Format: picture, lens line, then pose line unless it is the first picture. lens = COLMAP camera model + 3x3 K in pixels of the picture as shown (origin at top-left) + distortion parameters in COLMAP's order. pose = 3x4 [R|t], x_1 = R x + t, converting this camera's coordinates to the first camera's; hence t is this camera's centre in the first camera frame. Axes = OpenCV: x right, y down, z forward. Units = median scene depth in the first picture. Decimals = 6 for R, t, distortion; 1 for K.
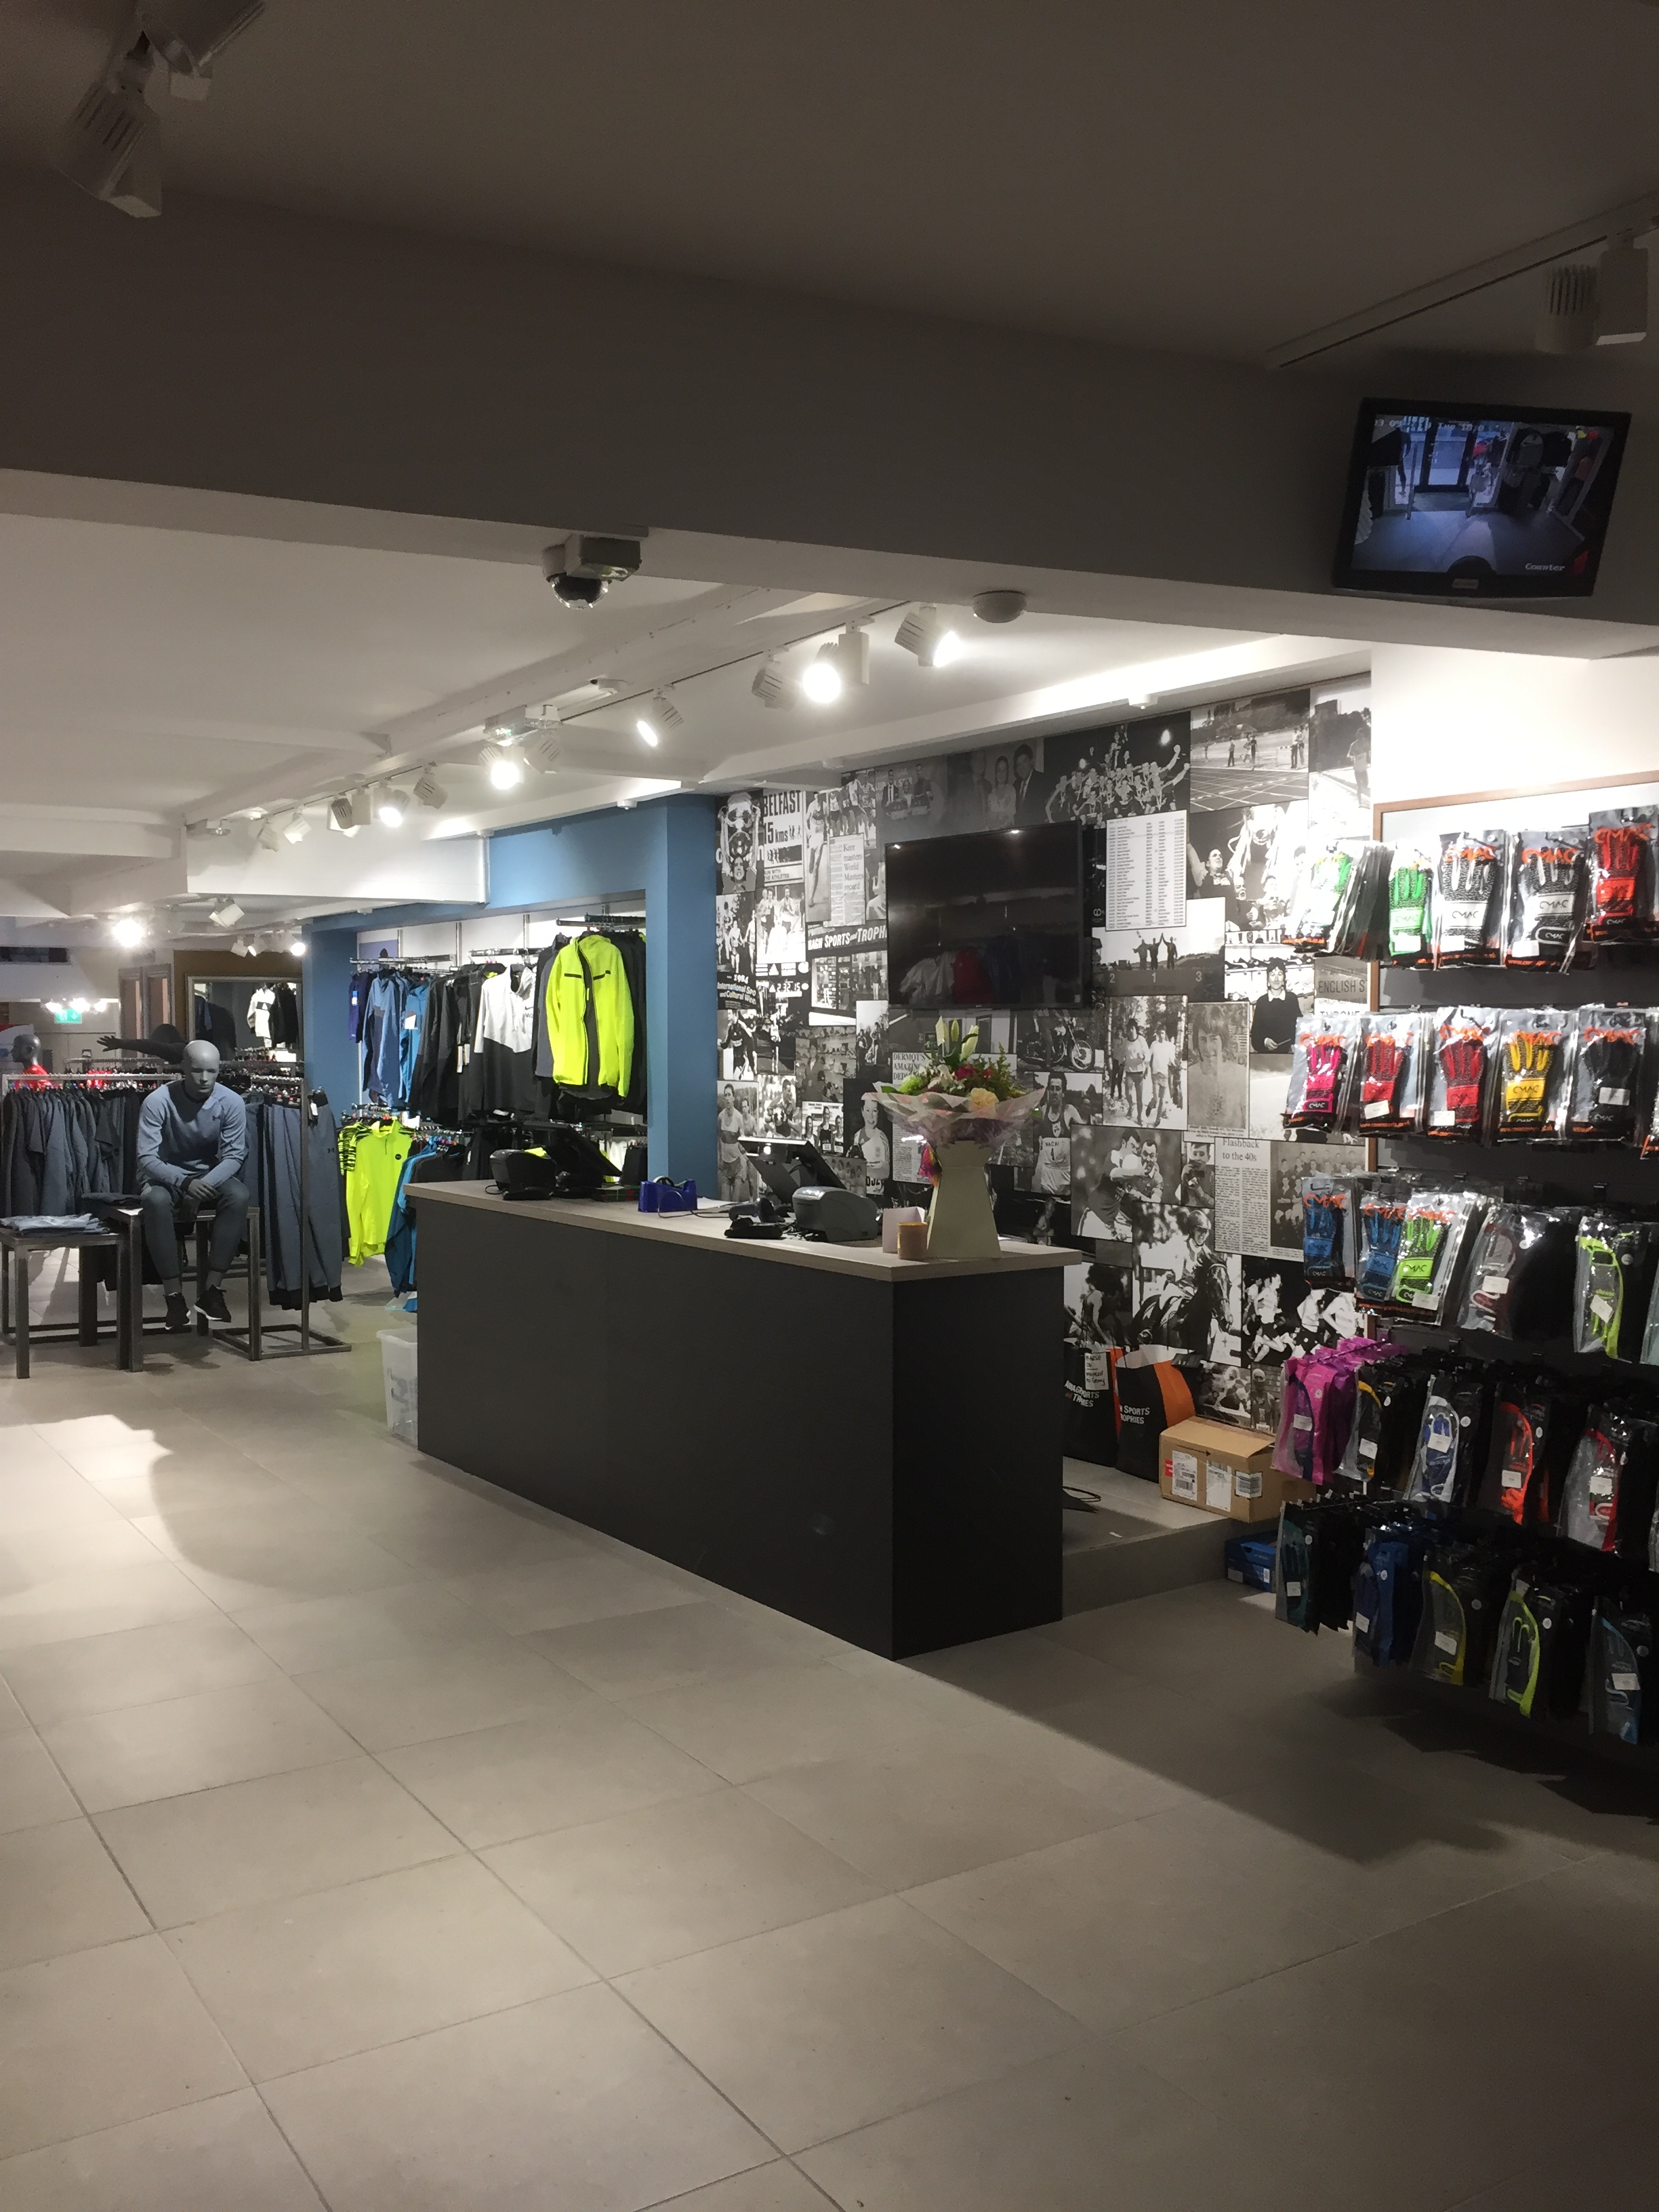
lens RADIAL K [[1900.5, 0, 828.9], [0, 1900.5, 1104.6], [0, 0, 1]] dist [0.038287, 0.003342]
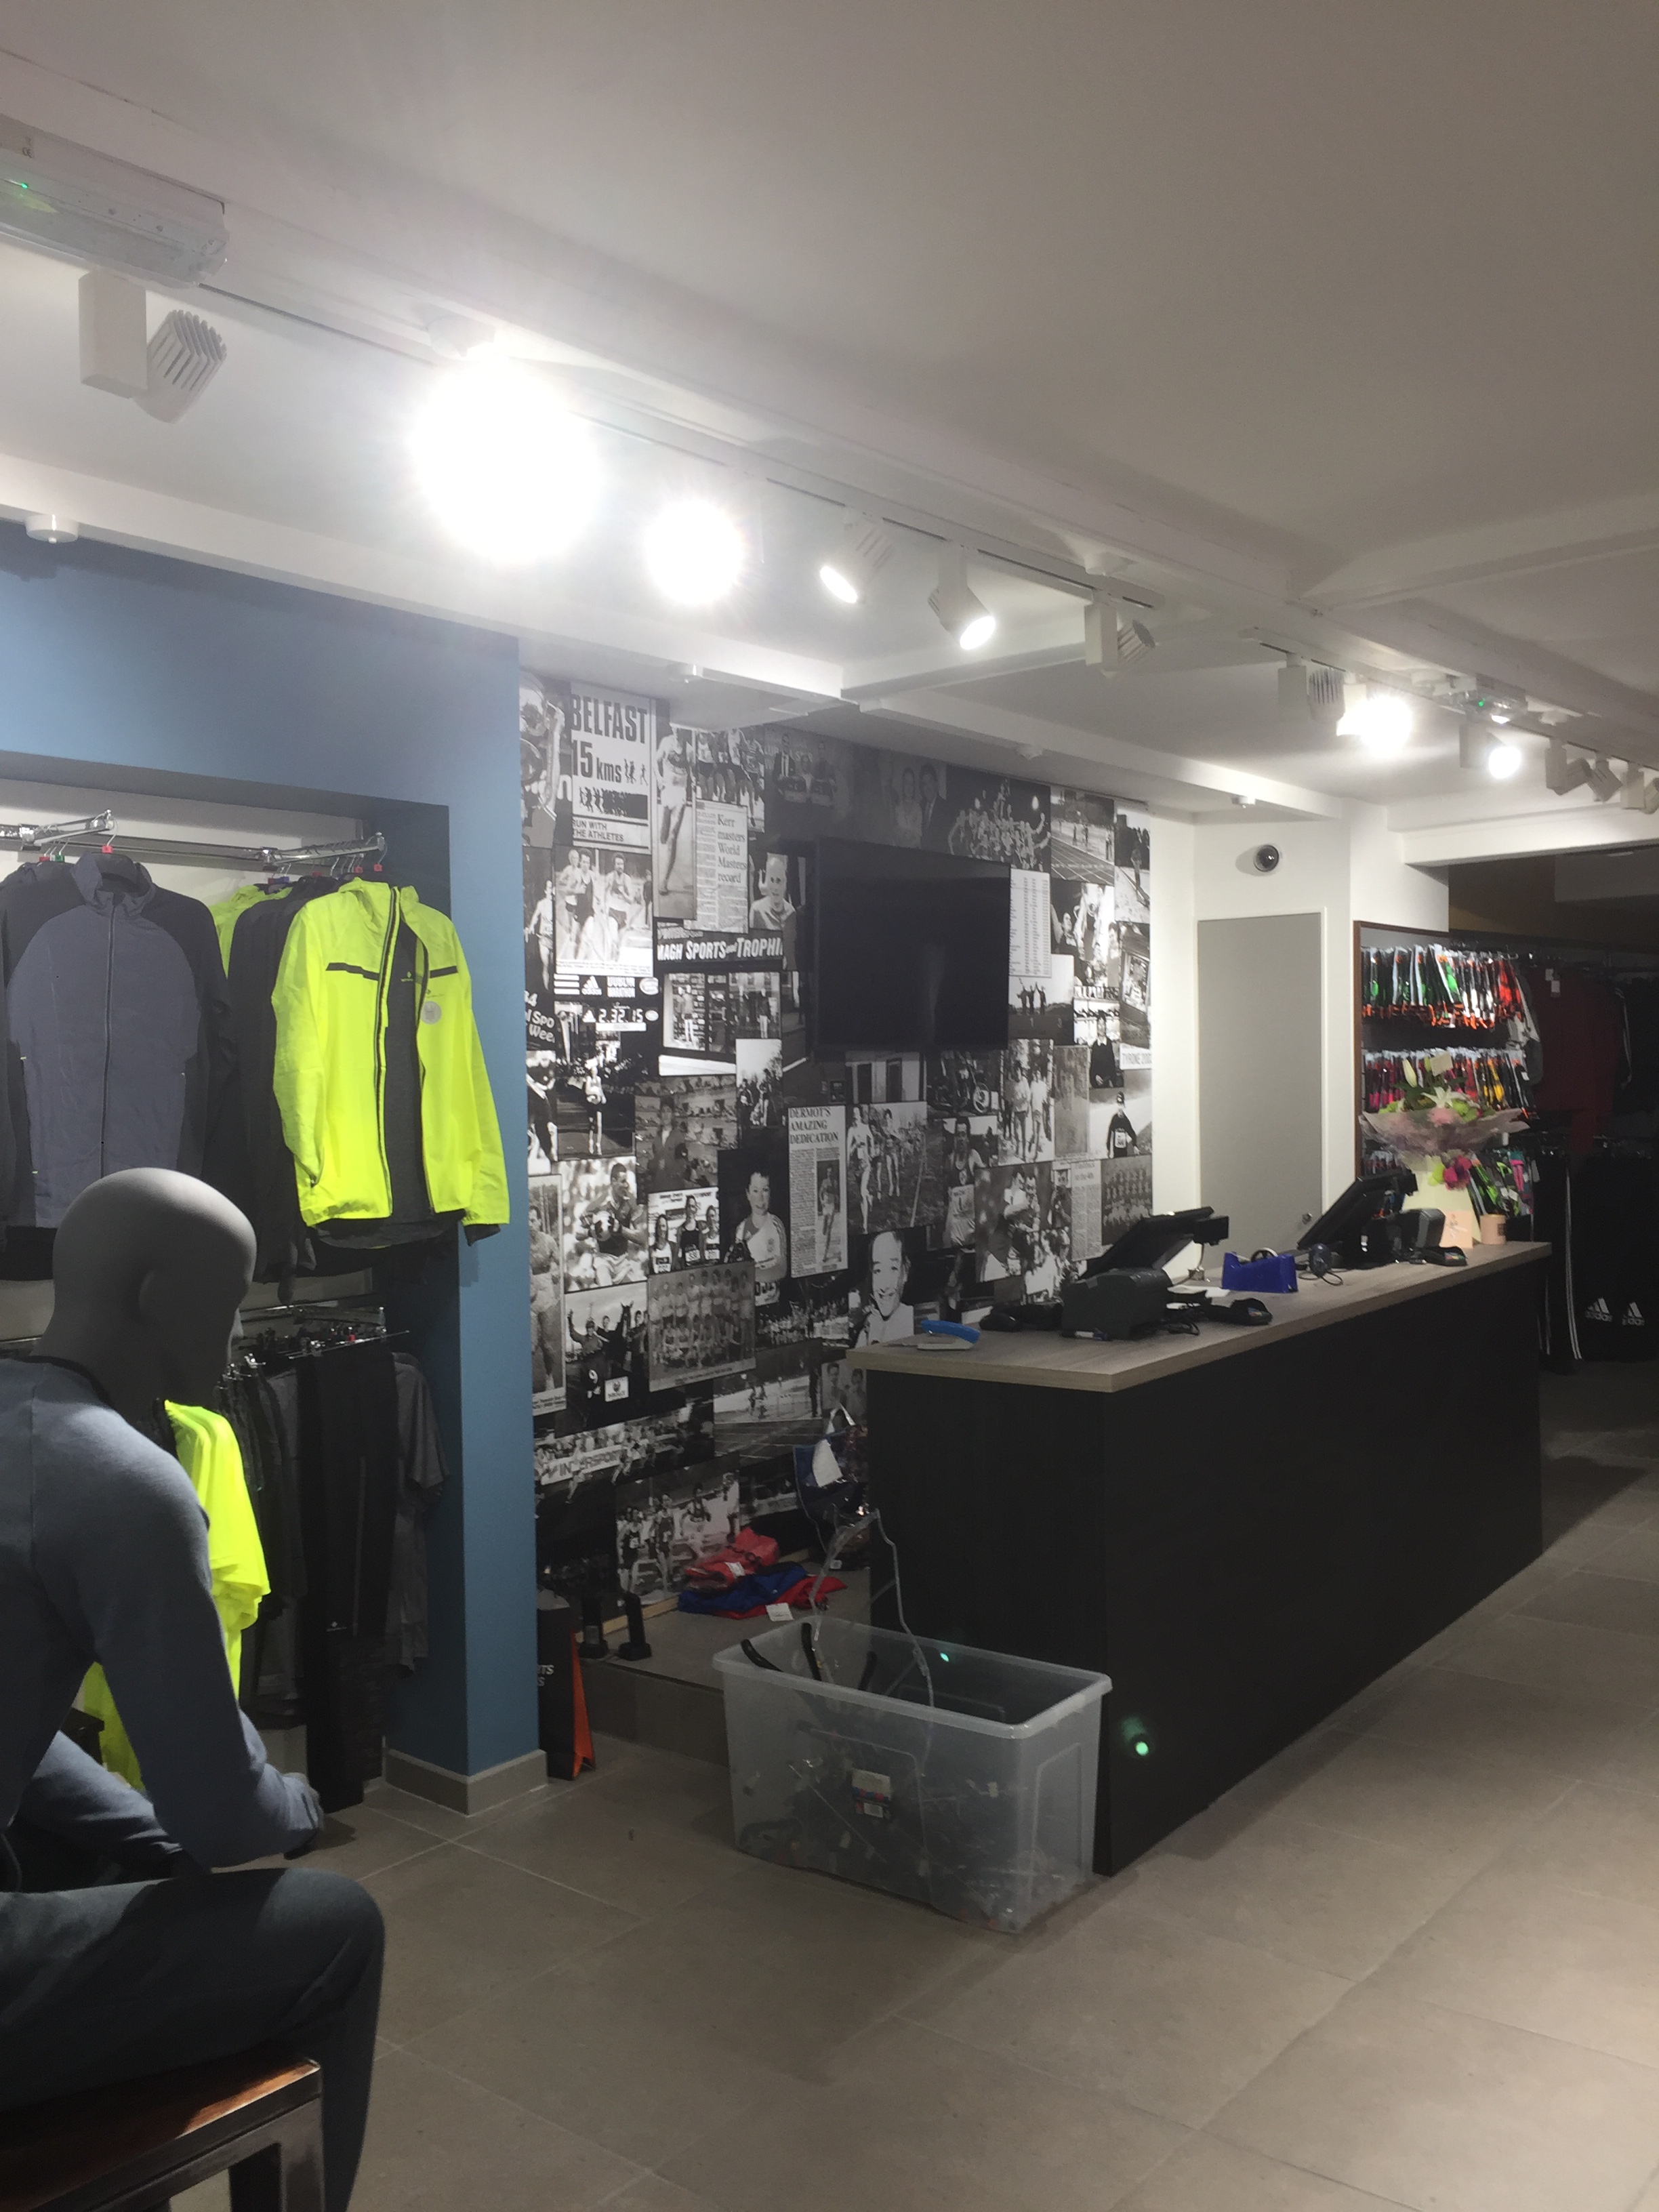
lens RADIAL K [[1900.5, 0, 829.6], [0, 1900.5, 1108.0], [0, 0, 1]] dist [0.038287, 0.003342]
pose [[-0.313862, -0.015556, 0.949341, -0.680336], [0.058705, 0.997635, 0.035756, -0.053075], [-0.947652, 0.066954, -0.312207, 1.208298]]
